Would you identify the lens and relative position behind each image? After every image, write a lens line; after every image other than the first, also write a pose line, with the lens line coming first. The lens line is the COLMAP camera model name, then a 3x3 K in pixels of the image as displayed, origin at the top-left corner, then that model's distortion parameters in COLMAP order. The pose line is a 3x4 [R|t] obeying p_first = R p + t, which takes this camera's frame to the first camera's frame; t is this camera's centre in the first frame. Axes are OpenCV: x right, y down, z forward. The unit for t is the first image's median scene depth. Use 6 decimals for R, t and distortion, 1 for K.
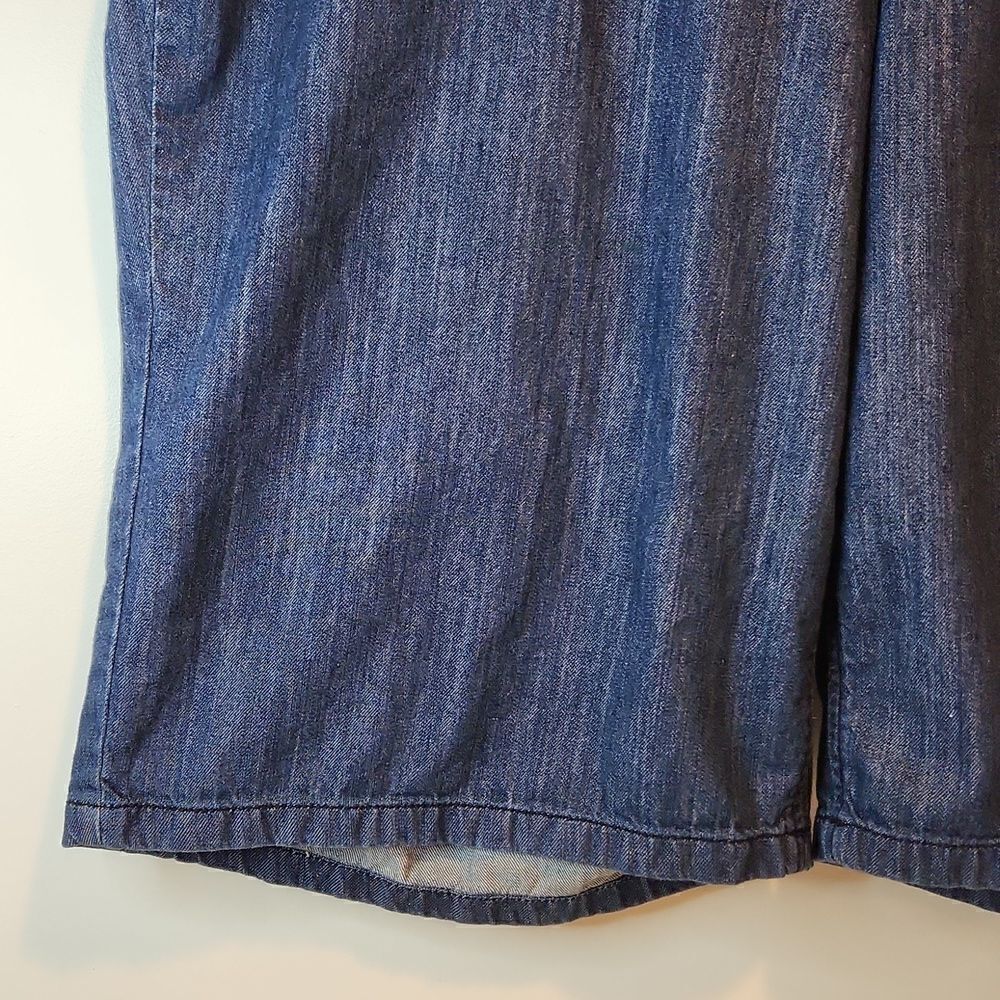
lens RADIAL K [[1461.7, 0, 511.0], [0, 1461.7, 506.7], [0, 0, 1]] dist [0.071470, 0.000000]
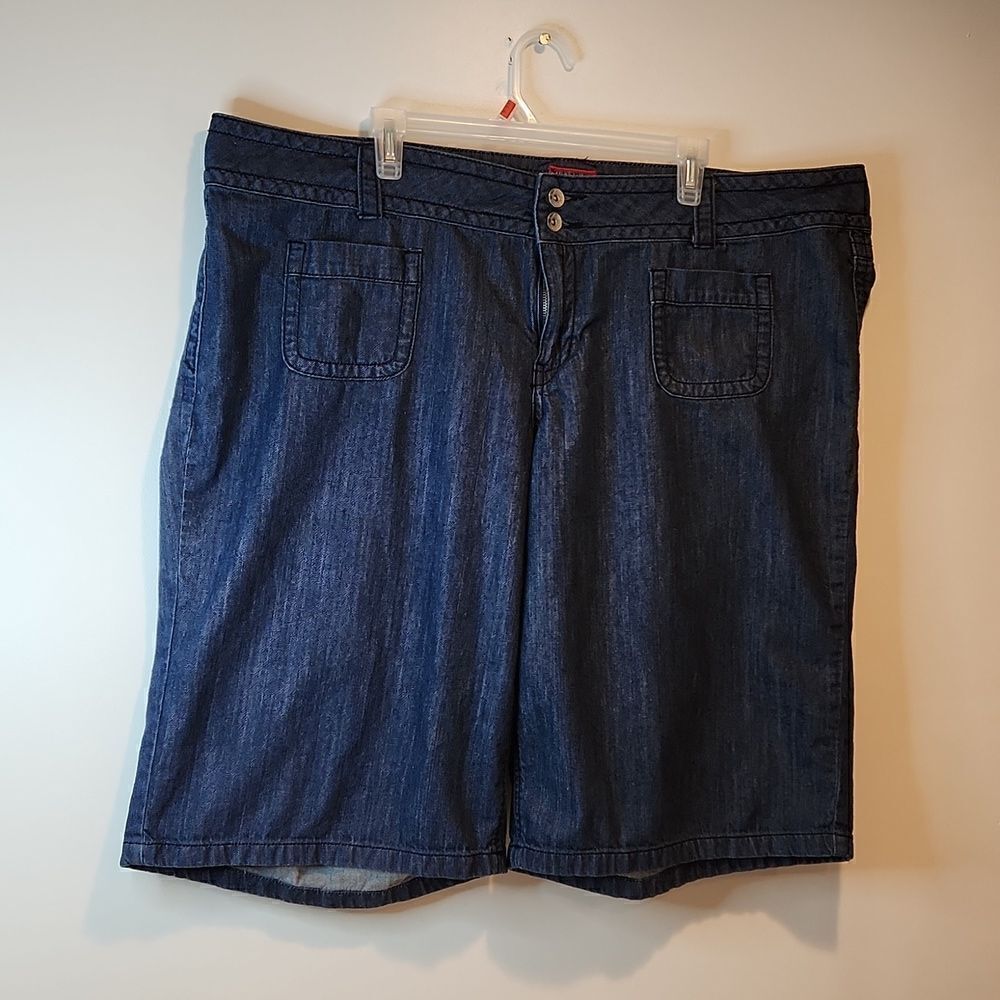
lens RADIAL K [[1461.7, 0, 520.4], [0, 1461.7, 498.0], [0, 0, 1]] dist [0.071470, 0.000000]
pose [[0.991306, 0.014905, 0.130732, -0.043936], [0.000706, 0.992947, -0.118557, -0.020887], [-0.131577, 0.117618, 0.984304, -1.054659]]
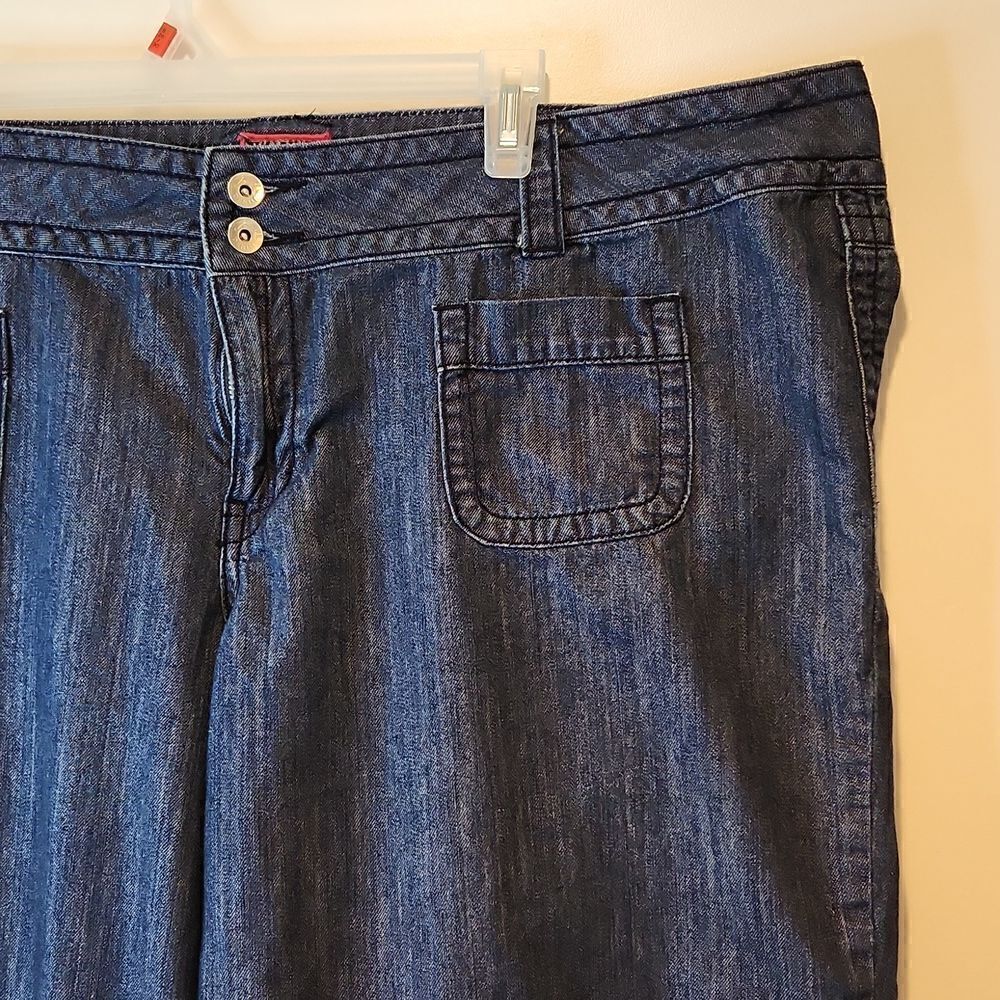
lens RADIAL K [[1461.7, 0, 520.2], [0, 1461.7, 483.0], [0, 0, 1]] dist [0.071470, 0.000000]
pose [[0.993144, -0.045628, -0.107629, 0.591943], [0.028755, 0.987746, -0.153401, -0.296363], [0.113310, 0.149254, 0.982285, -0.095368]]
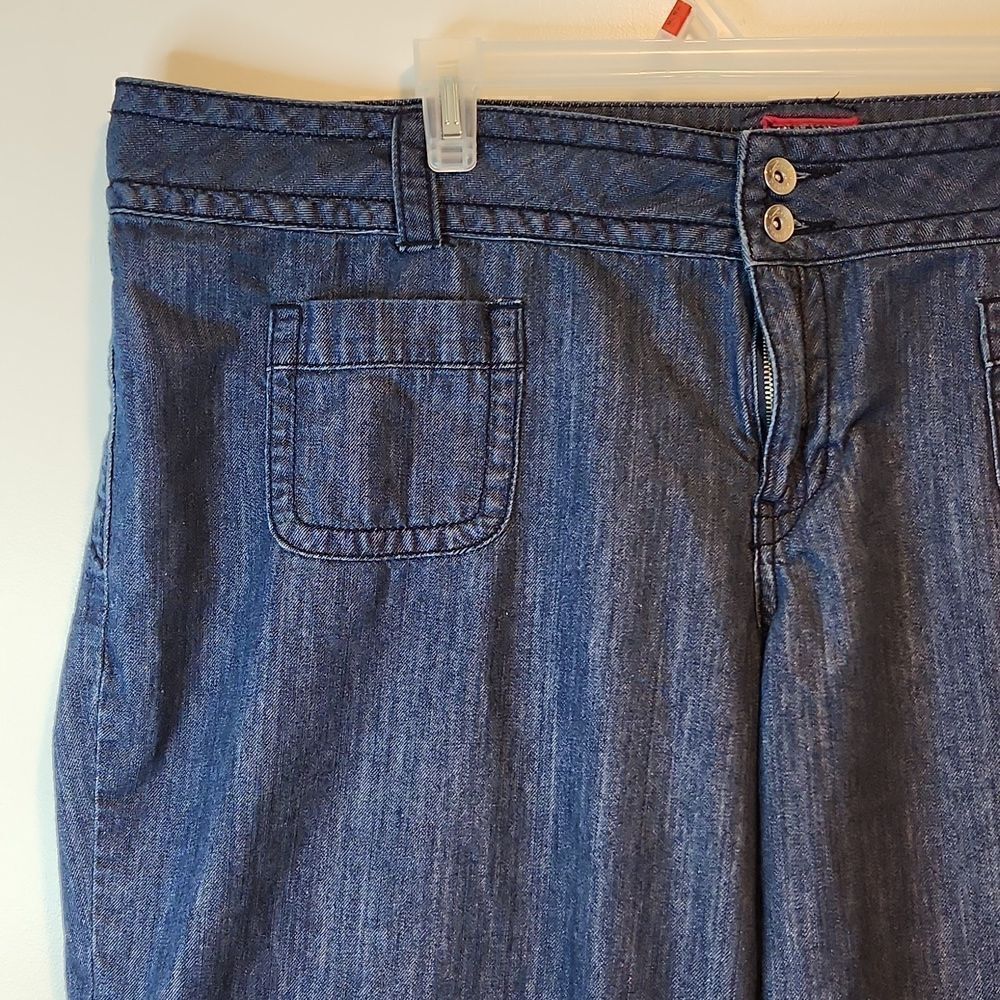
lens RADIAL K [[1461.7, 0, 519.5], [0, 1461.7, 501.8], [0, 0, 1]] dist [0.071470, 0.000000]
pose [[0.997992, -0.040355, -0.048816, 0.127647], [0.032601, 0.988095, -0.150350, -0.305441], [0.054303, 0.148456, 0.987427, -0.084283]]
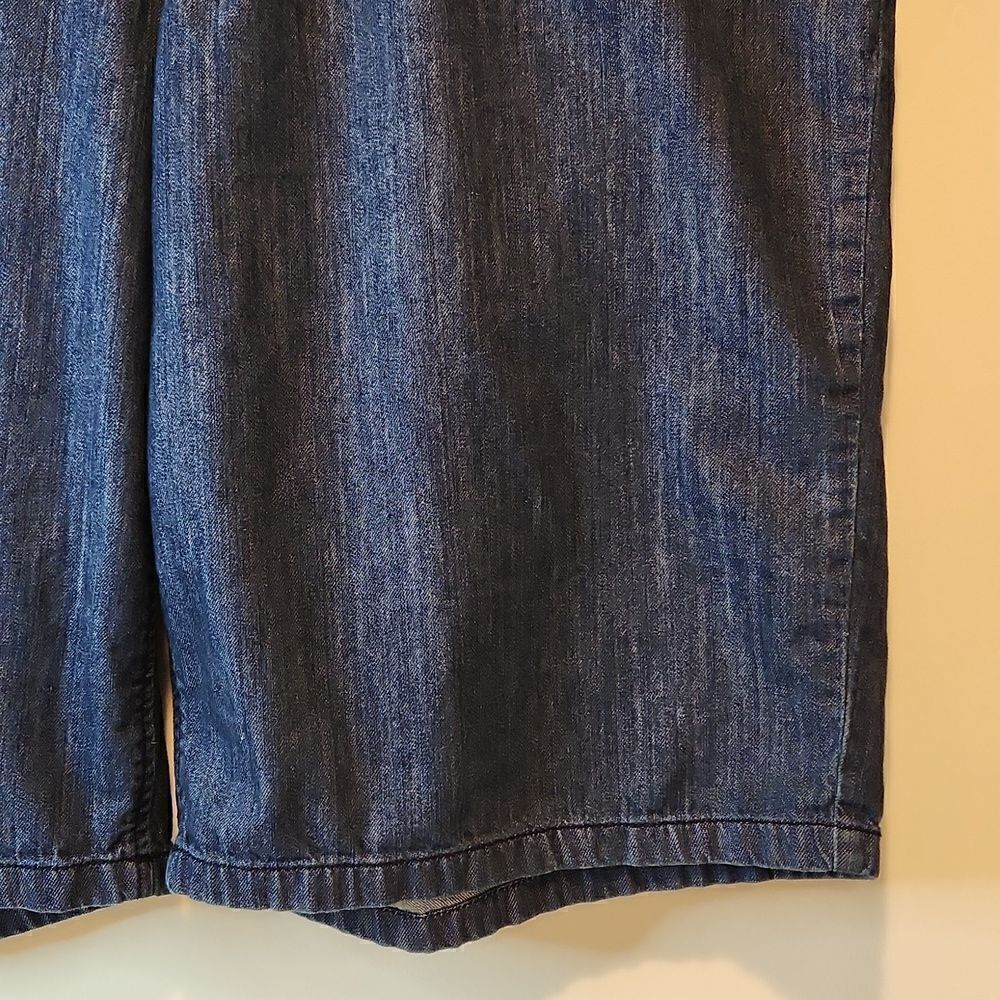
lens RADIAL K [[1461.7, 0, 511.9], [0, 1461.7, 490.3], [0, 0, 1]] dist [0.071470, 0.000000]
pose [[0.997570, -0.020829, -0.066477, 0.539373], [0.018779, 0.999333, -0.031318, 0.007277], [0.067085, 0.029994, 0.997296, 0.006388]]
